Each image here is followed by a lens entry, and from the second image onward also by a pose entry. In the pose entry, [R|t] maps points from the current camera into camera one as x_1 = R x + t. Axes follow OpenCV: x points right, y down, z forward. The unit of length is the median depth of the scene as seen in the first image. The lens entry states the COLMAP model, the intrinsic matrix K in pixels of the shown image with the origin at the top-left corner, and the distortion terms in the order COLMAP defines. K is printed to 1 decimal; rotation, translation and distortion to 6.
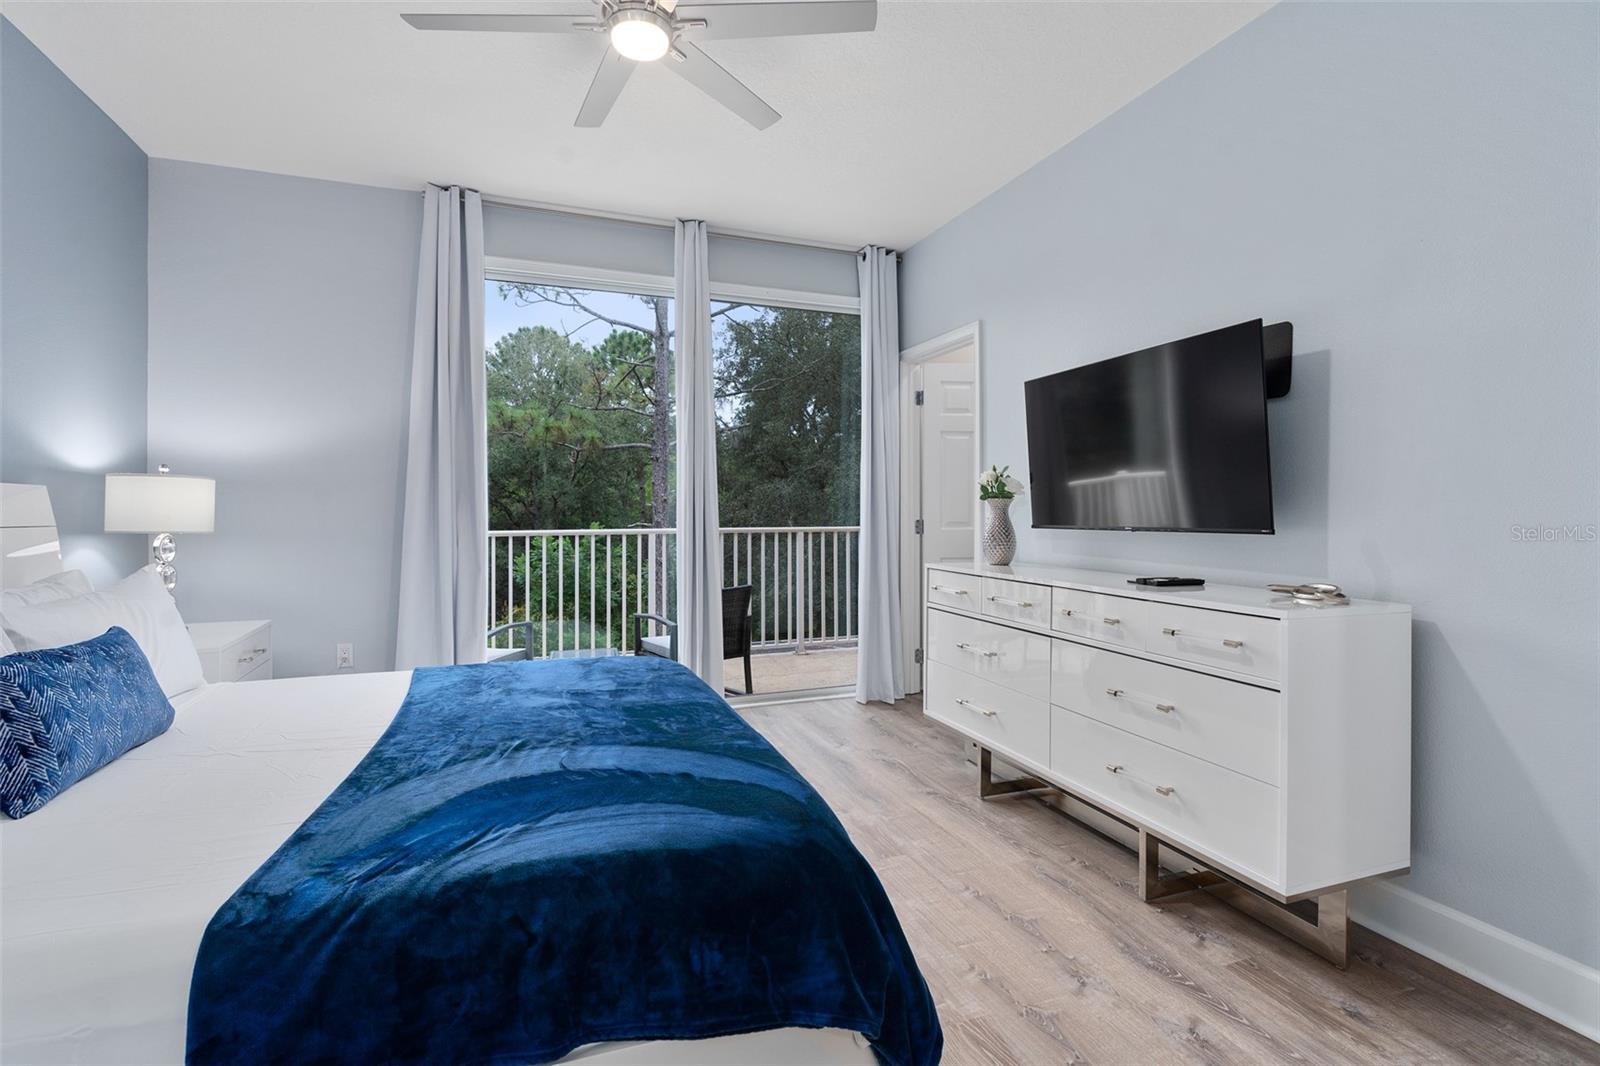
lens RADIAL K [[755.8, 0, 799.5], [0, 755.8, 505.2], [0, 0, 1]] dist [-0.000534, 0.000241]
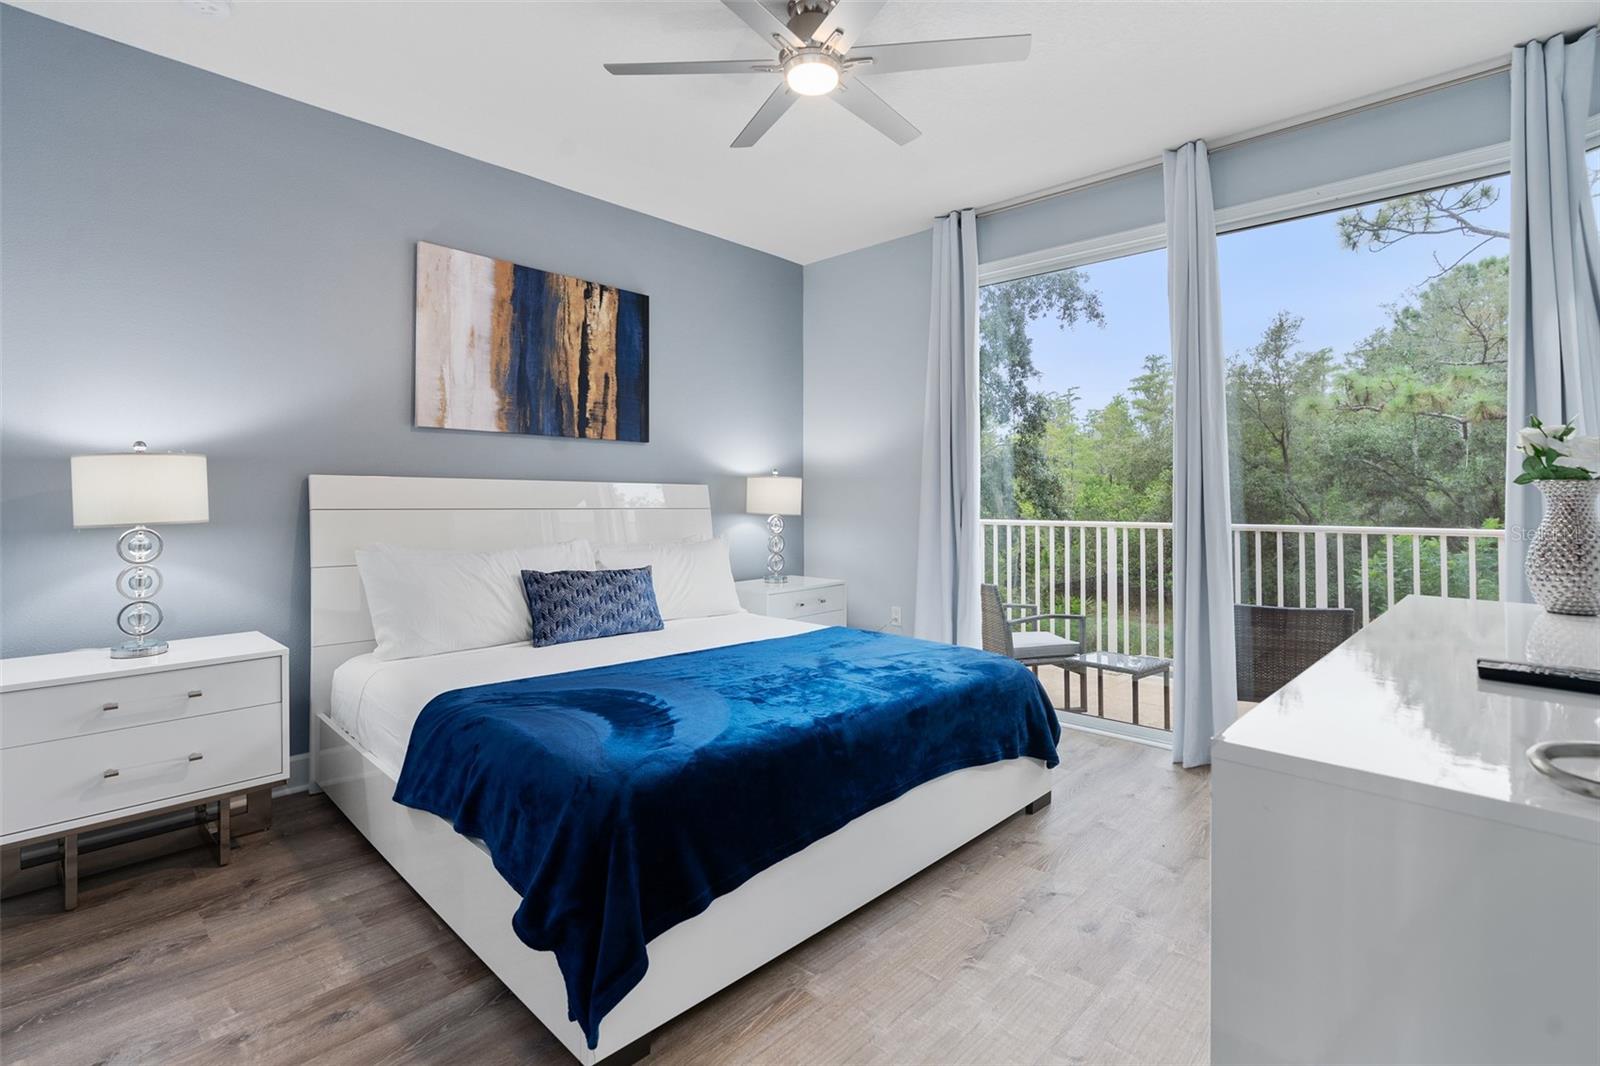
lens RADIAL K [[783.5, 0, 792.4], [0, 783.5, 481.8], [0, 0, 1]] dist [-0.002177, 0.001177]
pose [[0.412435, -0.020120, -0.910765, 0.463980], [0.002778, 0.999779, -0.020828, 0.002853], [0.910983, 0.006060, 0.412400, 0.281111]]
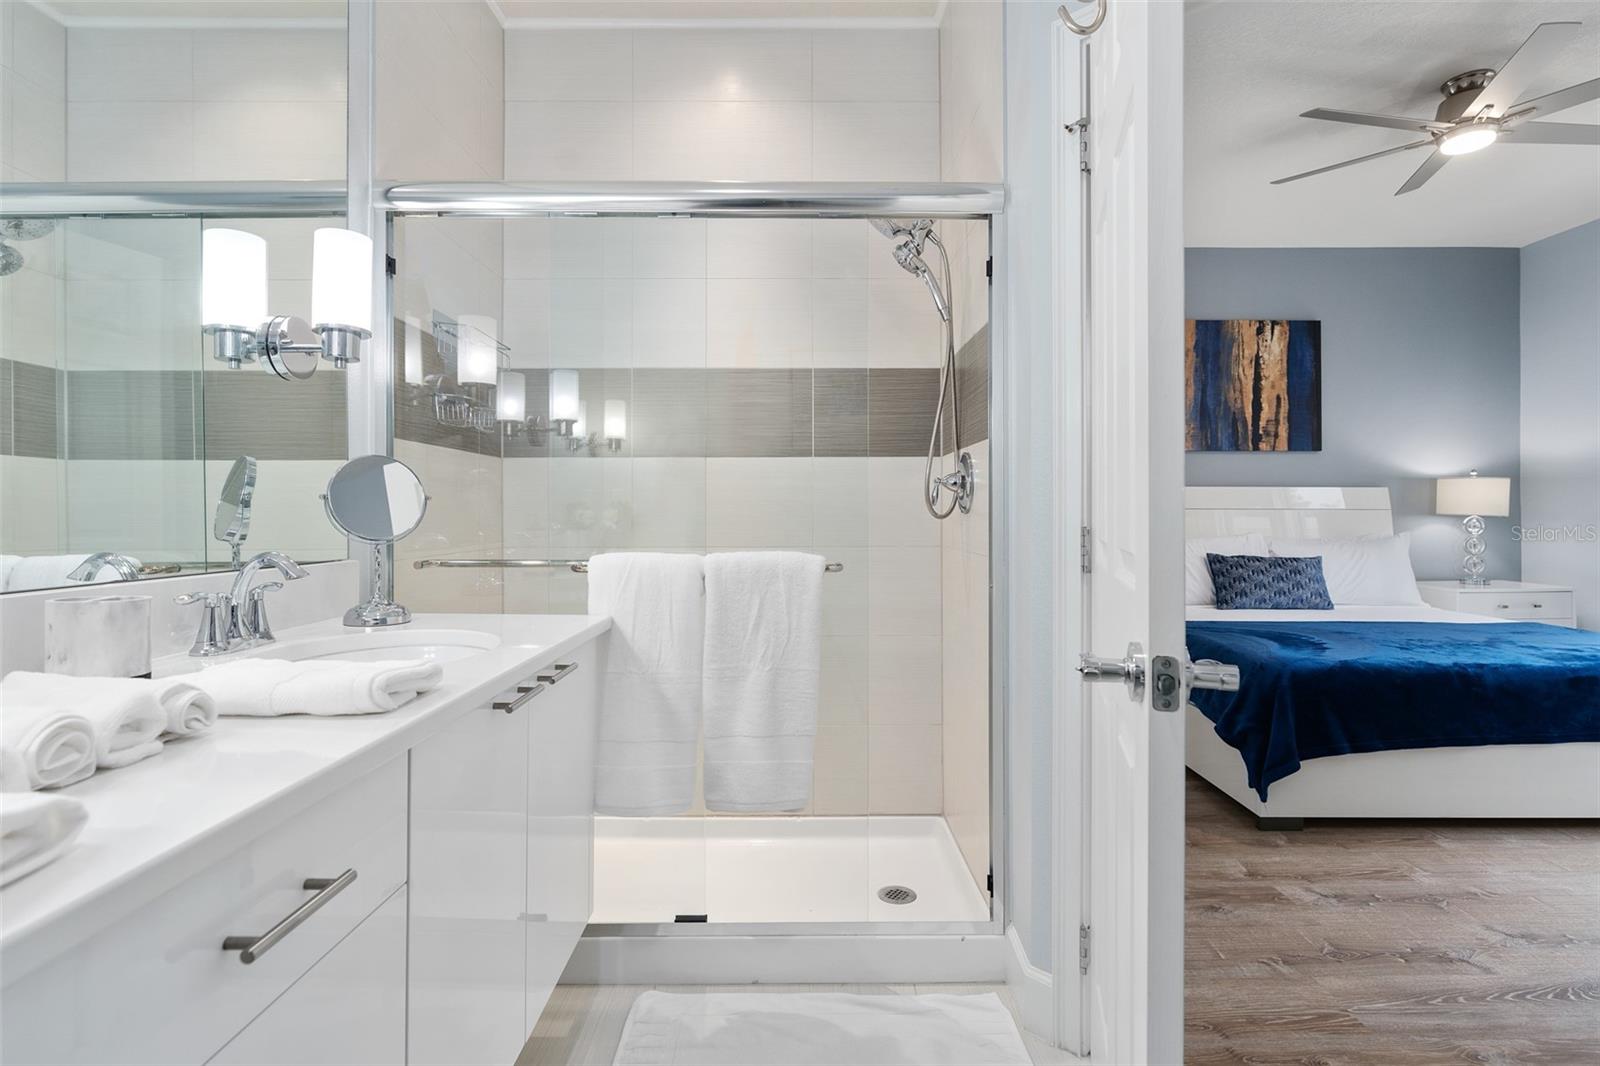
lens RADIAL K [[793.7, 0, 804.2], [0, 793.7, 513.6], [0, 0, 1]] dist [-0.001893, 0.000916]
pose [[-0.349055, 0.004354, -0.937092, 0.843156], [0.006913, 0.999974, 0.002071, 0.015255], [0.937077, -0.005755, -0.349076, 0.220809]]
